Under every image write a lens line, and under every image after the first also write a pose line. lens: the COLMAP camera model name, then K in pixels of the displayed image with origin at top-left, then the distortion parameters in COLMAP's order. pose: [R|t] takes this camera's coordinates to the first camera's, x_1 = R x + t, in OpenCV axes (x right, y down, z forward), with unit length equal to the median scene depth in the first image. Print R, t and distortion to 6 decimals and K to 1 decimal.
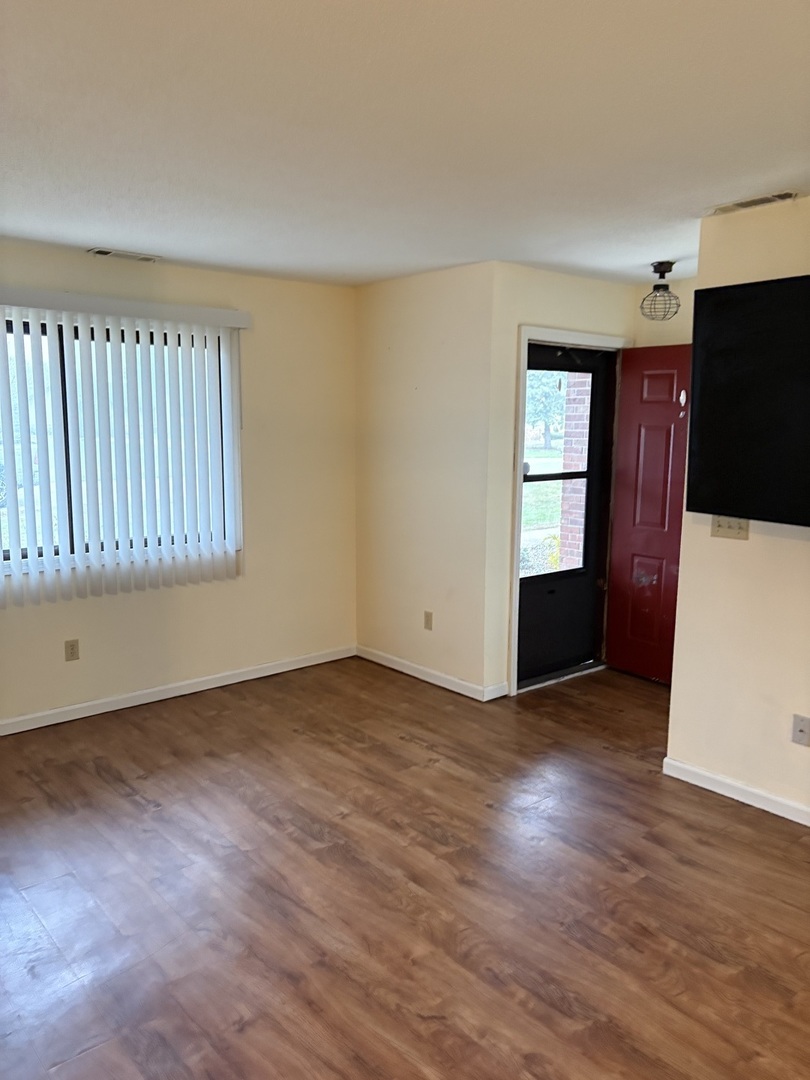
lens RADIAL K [[809.8, 0, 399.2], [0, 809.8, 535.1], [0, 0, 1]] dist [0.064783, -0.061987]
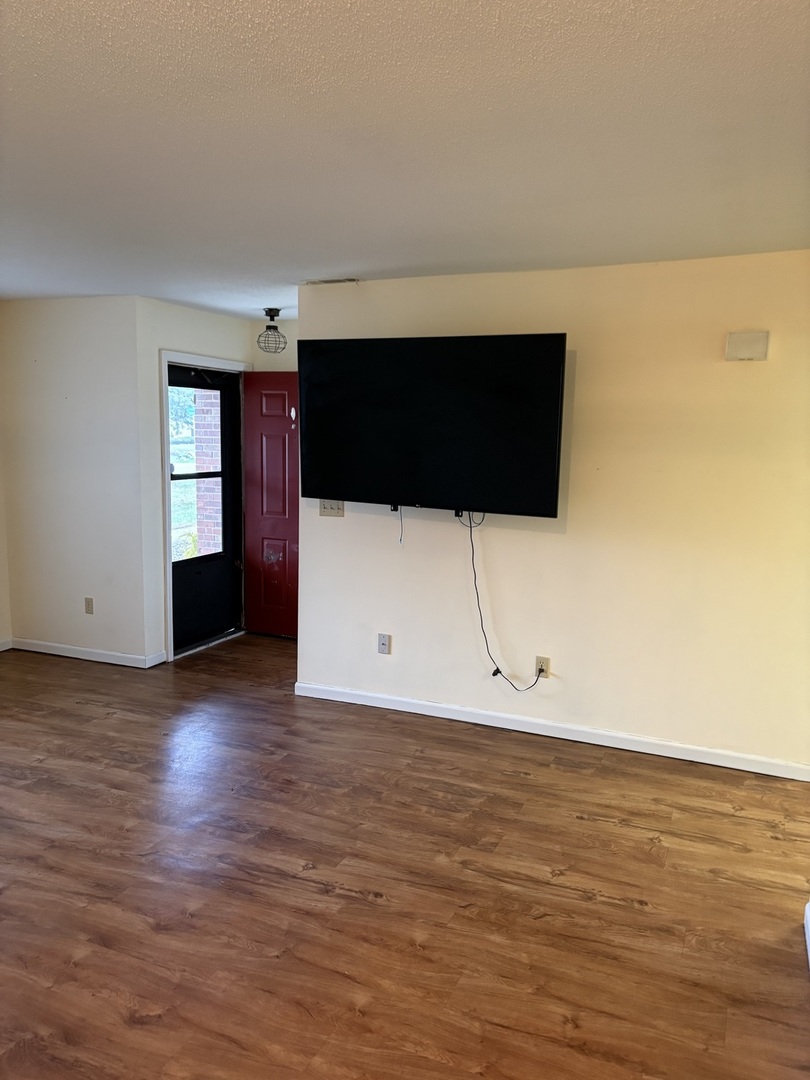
lens RADIAL K [[809.8, 0, 409.6], [0, 809.8, 537.3], [0, 0, 1]] dist [0.064783, -0.061987]
pose [[0.889265, -0.052367, 0.454384, -0.105063], [0.054839, 0.998465, 0.007747, 0.035624], [-0.454093, 0.018028, 0.890772, -0.283562]]
